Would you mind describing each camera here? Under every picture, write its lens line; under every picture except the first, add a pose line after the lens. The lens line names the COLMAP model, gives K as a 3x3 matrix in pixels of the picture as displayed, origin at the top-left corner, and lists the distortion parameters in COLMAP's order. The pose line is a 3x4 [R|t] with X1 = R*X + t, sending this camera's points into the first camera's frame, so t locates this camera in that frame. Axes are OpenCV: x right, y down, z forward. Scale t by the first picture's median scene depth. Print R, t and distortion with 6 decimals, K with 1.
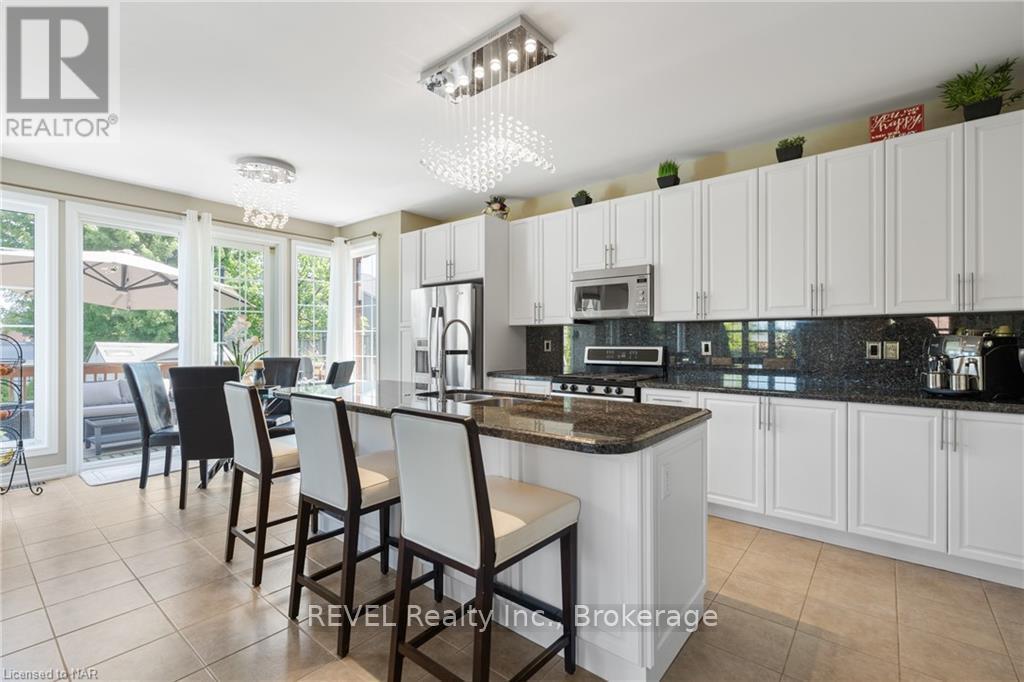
lens RADIAL K [[458.0, 0, 510.8], [0, 458.0, 339.5], [0, 0, 1]] dist [0.003043, 0.002092]
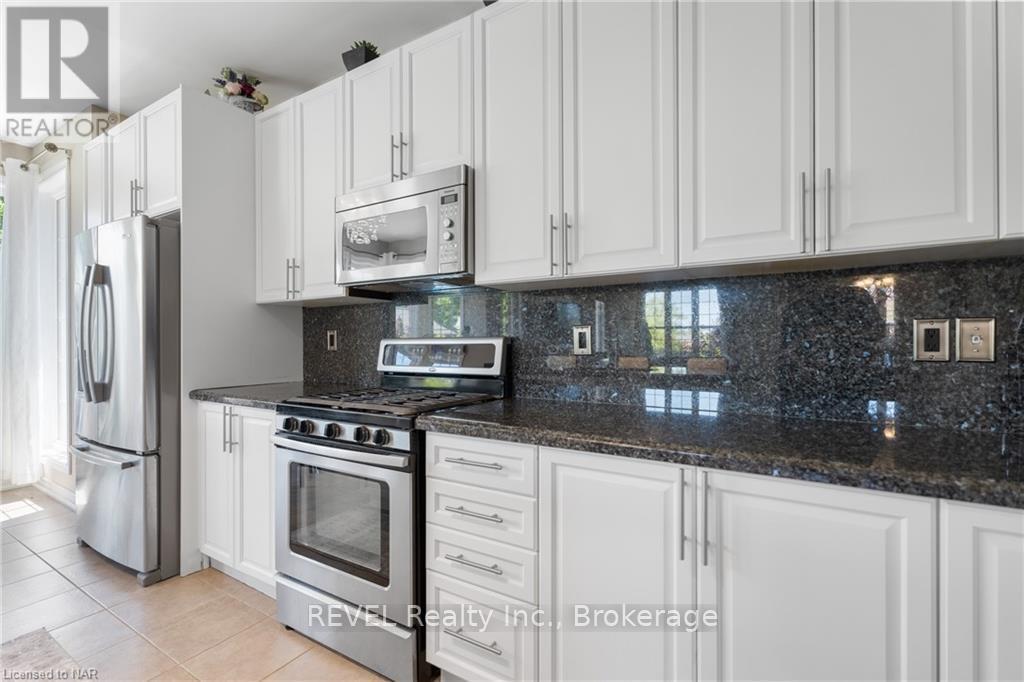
lens RADIAL K [[458.0, 0, 510.1], [0, 458.0, 340.0], [0, 0, 1]] dist [0.003043, 0.002092]
pose [[0.990757, -0.003716, 0.135597, 0.278988], [0.003729, 0.999993, 0.000156, 0.017705], [-0.135597, 0.000351, 0.990764, 0.510630]]
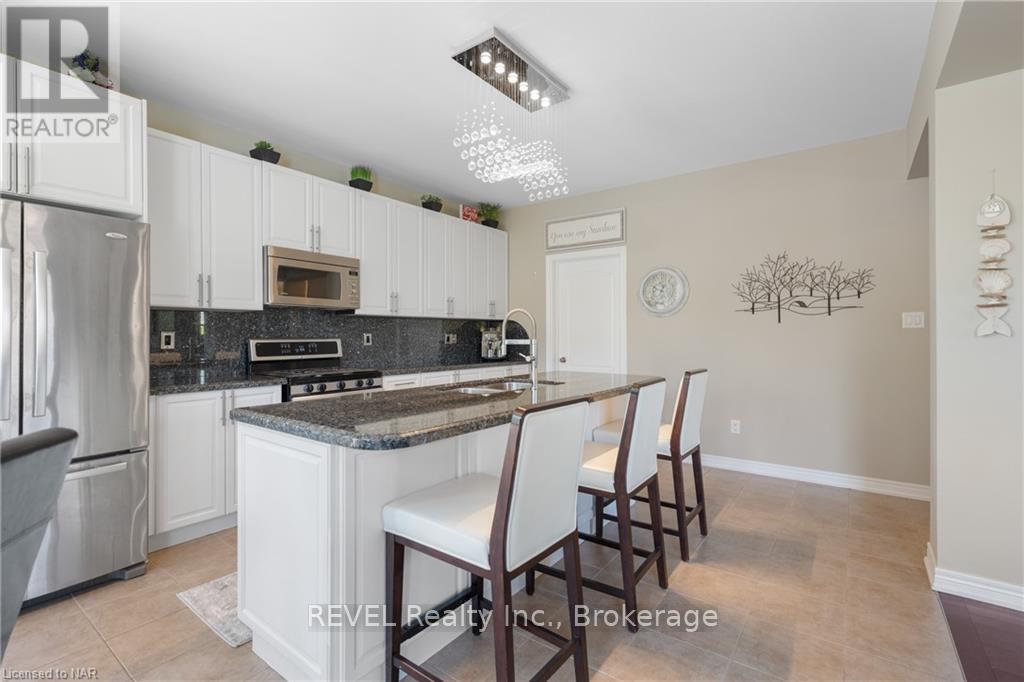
lens RADIAL K [[458.0, 0, 512.3], [0, 458.0, 341.2], [0, 0, 1]] dist [0.003043, 0.002092]
pose [[-0.048402, -0.014541, 0.998722, -0.736876], [-0.005437, 0.999883, 0.014295, 0.004424], [-0.998813, -0.004738, -0.048476, 0.686152]]
